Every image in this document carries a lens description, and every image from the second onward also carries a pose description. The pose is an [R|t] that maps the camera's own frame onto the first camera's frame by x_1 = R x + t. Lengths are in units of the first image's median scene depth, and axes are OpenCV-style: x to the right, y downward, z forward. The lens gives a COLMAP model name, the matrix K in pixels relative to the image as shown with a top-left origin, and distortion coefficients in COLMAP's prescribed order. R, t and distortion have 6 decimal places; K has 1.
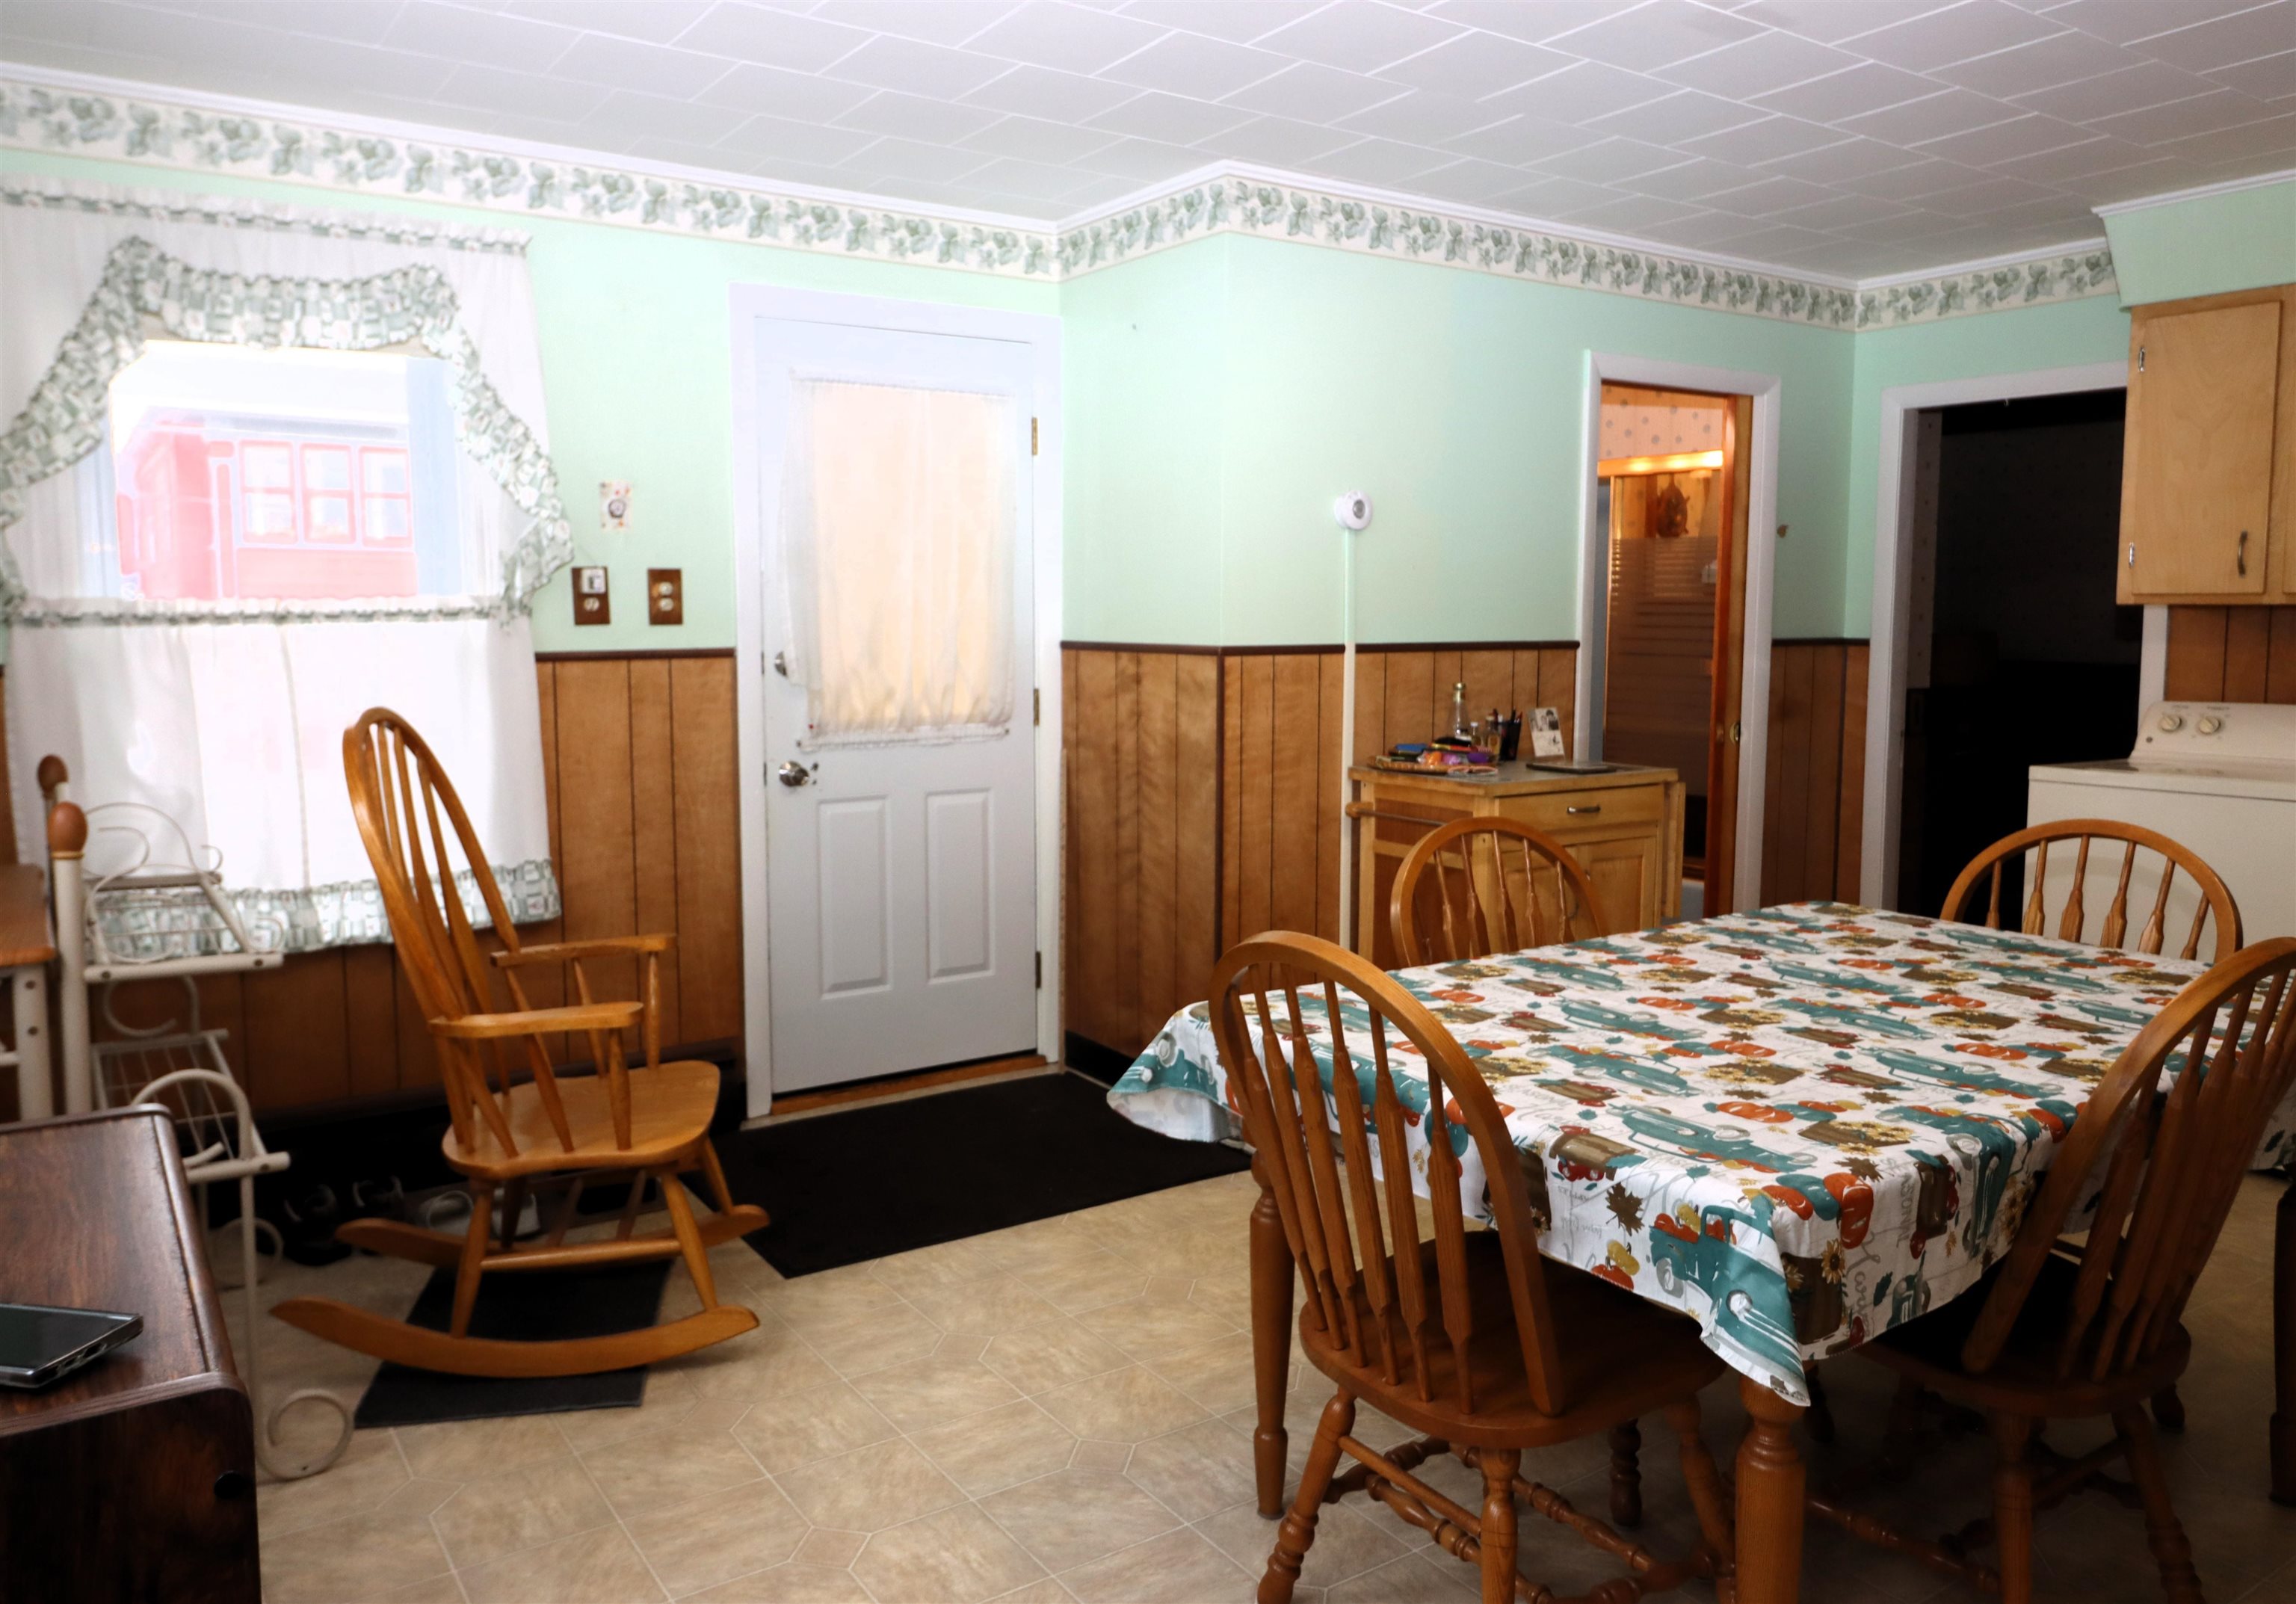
lens RADIAL K [[1643.1, 0, 1147.9], [0, 1643.1, 813.0], [0, 0, 1]] dist [0.002622, 0.002160]
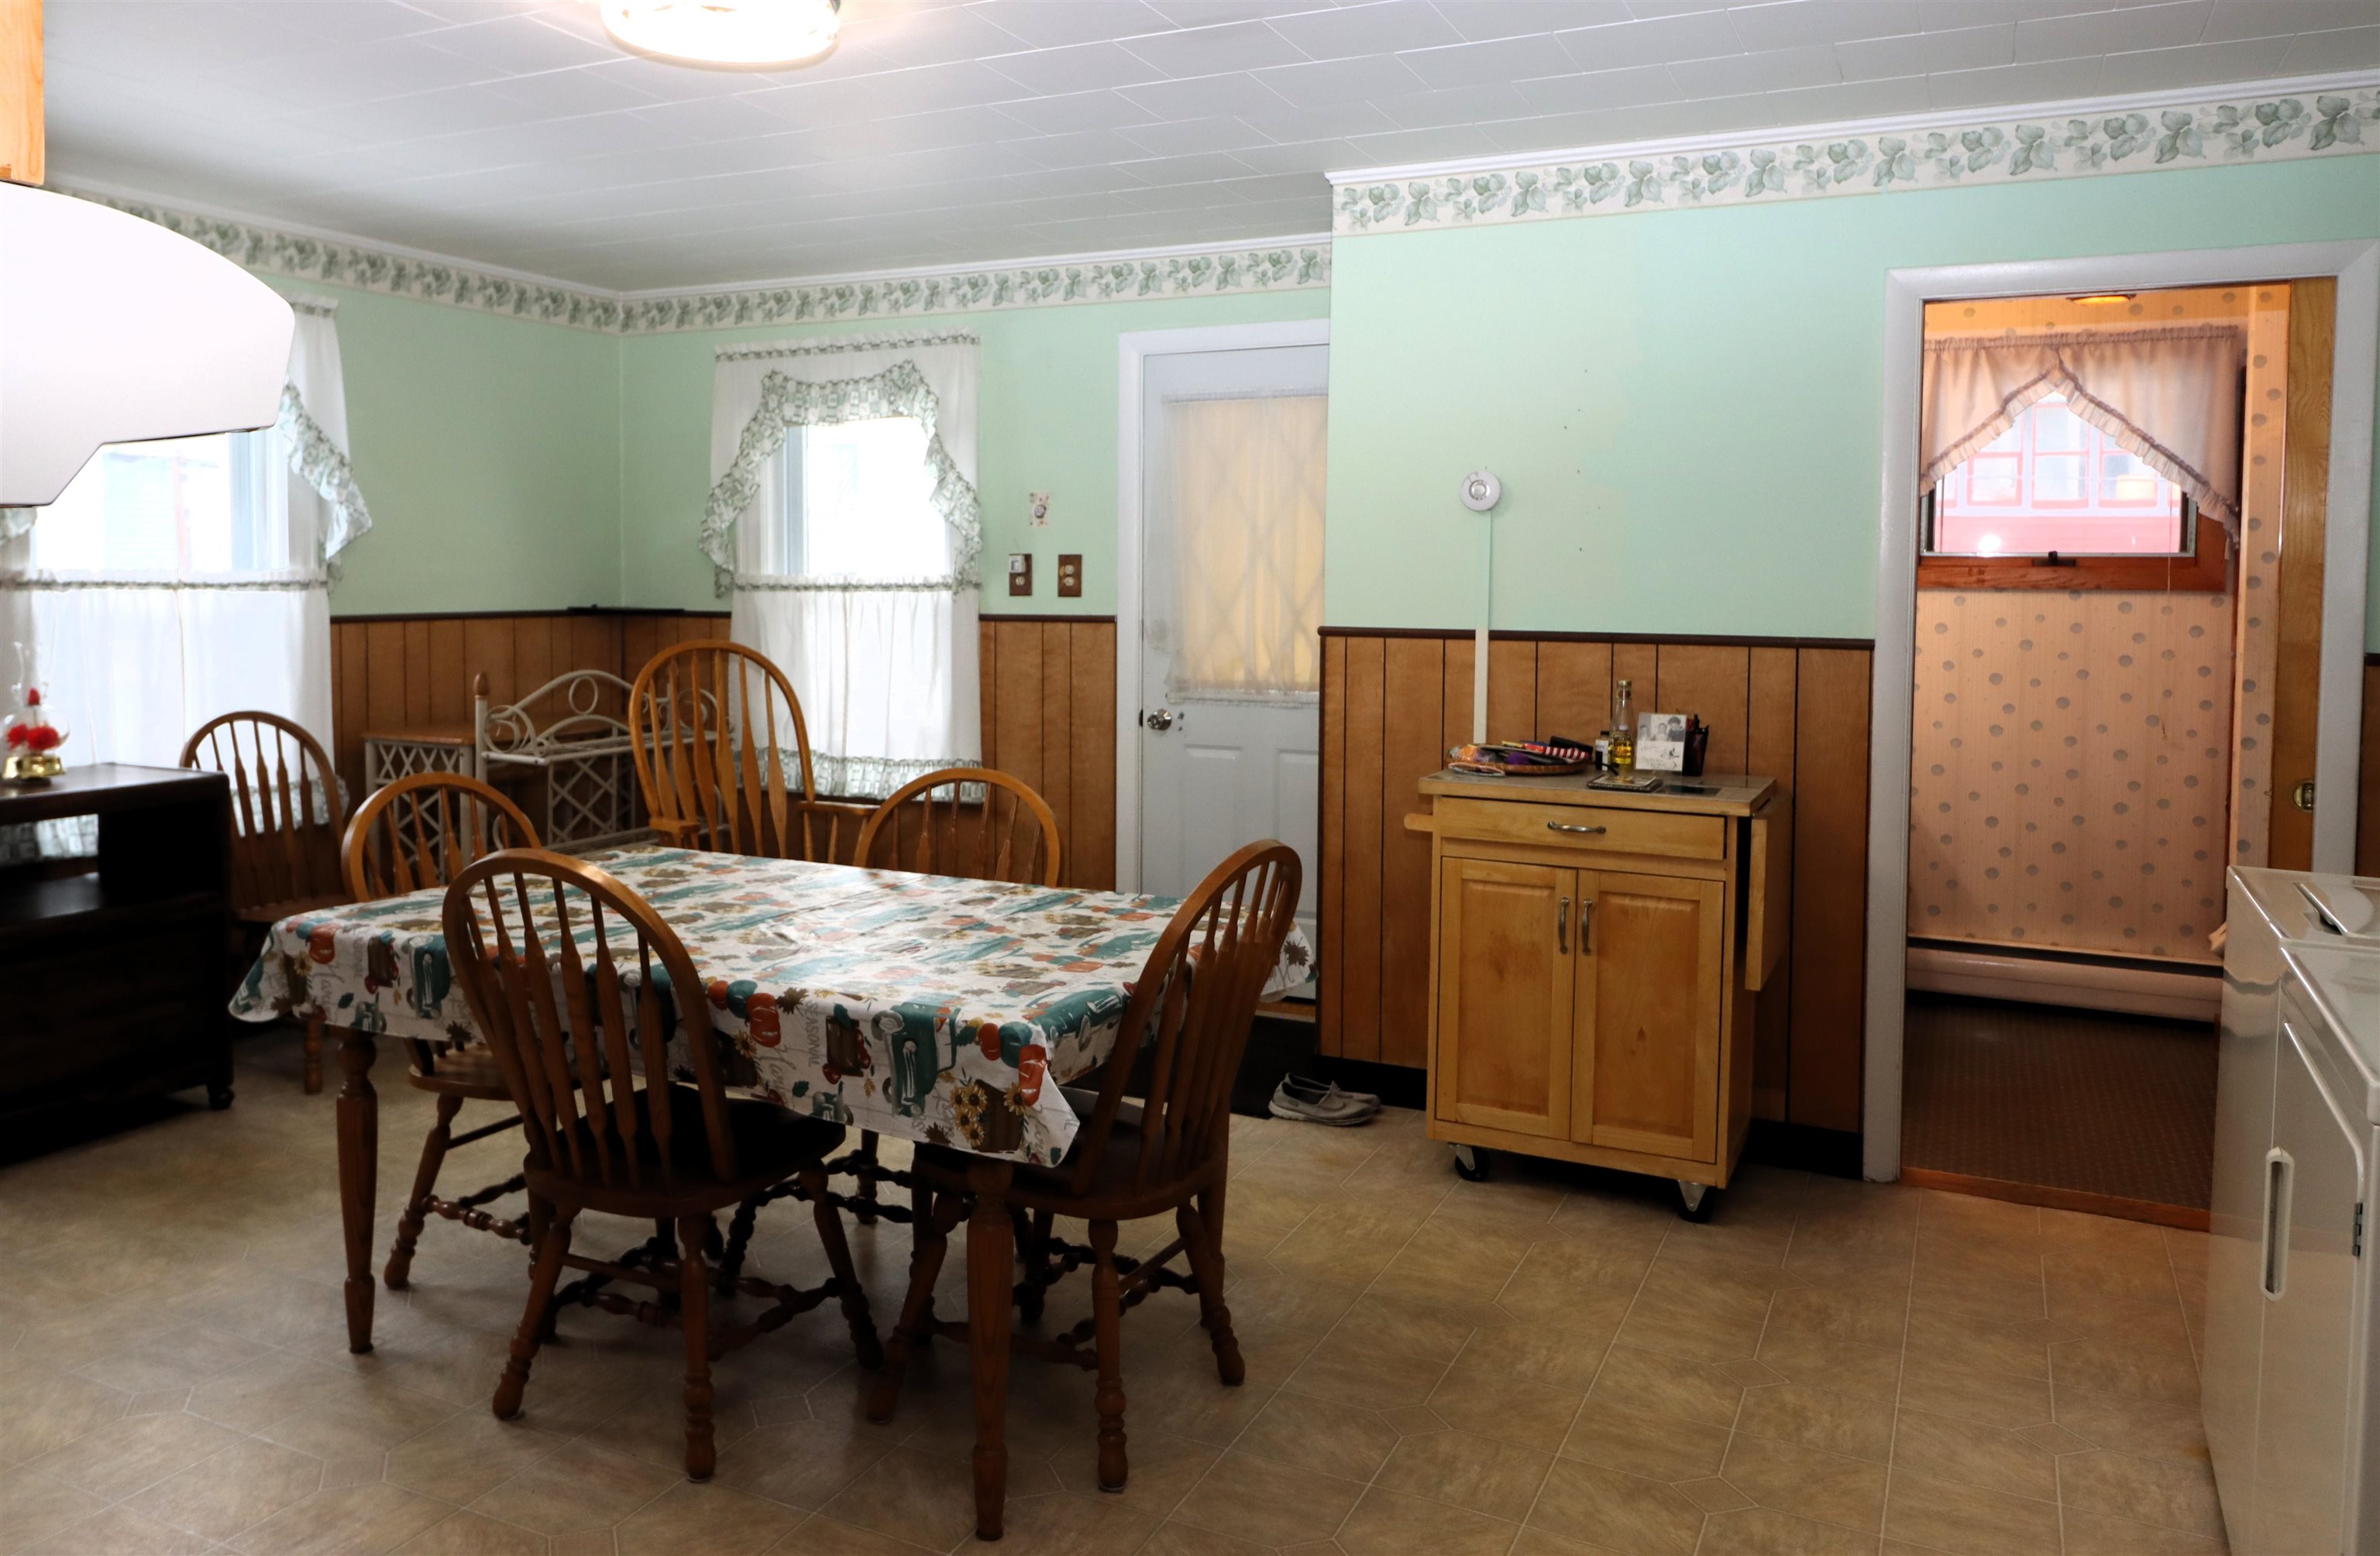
lens RADIAL K [[1727.2, 0, 1190.1], [0, 1727.2, 762.6], [0, 0, 1]] dist [-0.037943, 0.000463]
pose [[0.507997, 0.098812, -0.855672, 0.977415], [-0.116539, 0.992149, 0.045385, -0.056934], [0.853439, 0.076664, 0.515524, 0.379018]]
